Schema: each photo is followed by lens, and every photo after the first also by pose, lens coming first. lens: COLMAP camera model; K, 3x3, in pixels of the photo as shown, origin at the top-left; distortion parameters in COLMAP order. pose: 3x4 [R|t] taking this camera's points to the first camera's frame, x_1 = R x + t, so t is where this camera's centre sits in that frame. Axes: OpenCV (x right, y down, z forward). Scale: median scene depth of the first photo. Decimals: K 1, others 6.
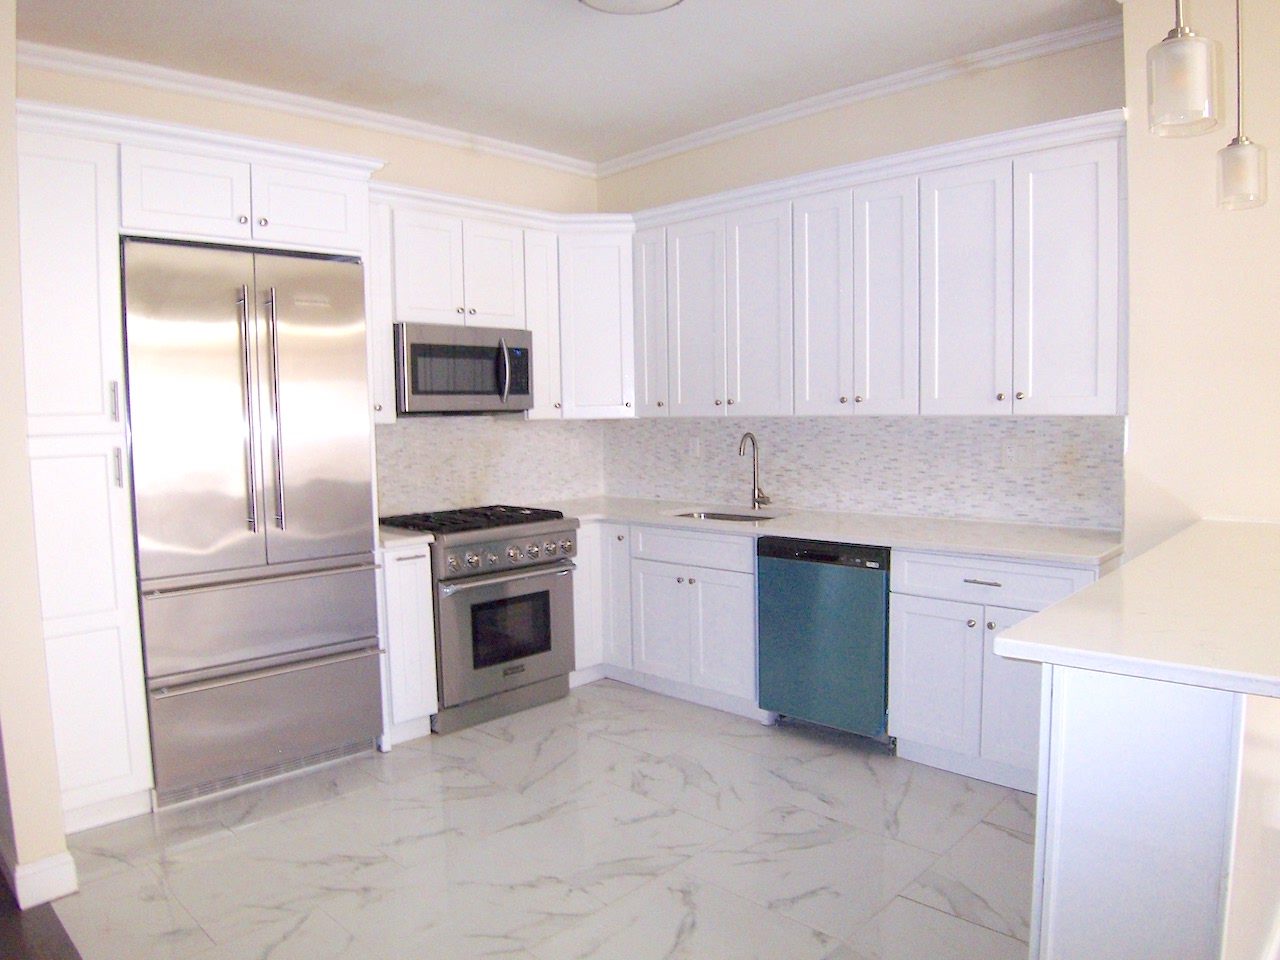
lens RADIAL K [[873.3, 0, 634.5], [0, 873.3, 479.0], [0, 0, 1]] dist [-0.094063, -0.004937]
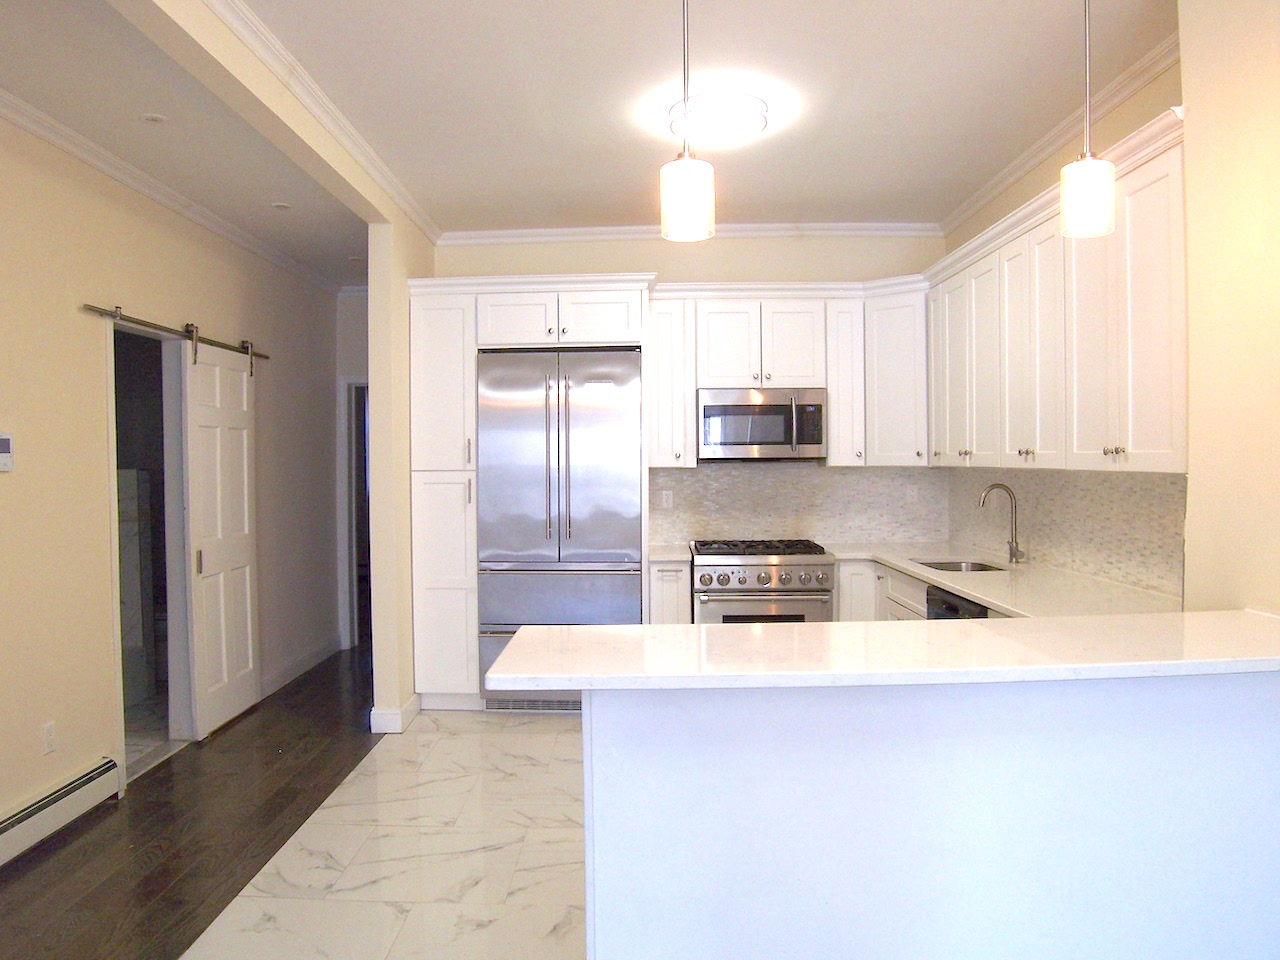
lens RADIAL K [[873.3, 0, 634.5], [0, 873.3, 479.0], [0, 0, 1]] dist [-0.094063, -0.004937]
pose [[0.690045, 0.028751, -0.723195, 0.554701], [-0.060852, 0.997977, -0.018388, -0.016223], [0.721204, 0.056696, 0.690399, 0.037531]]
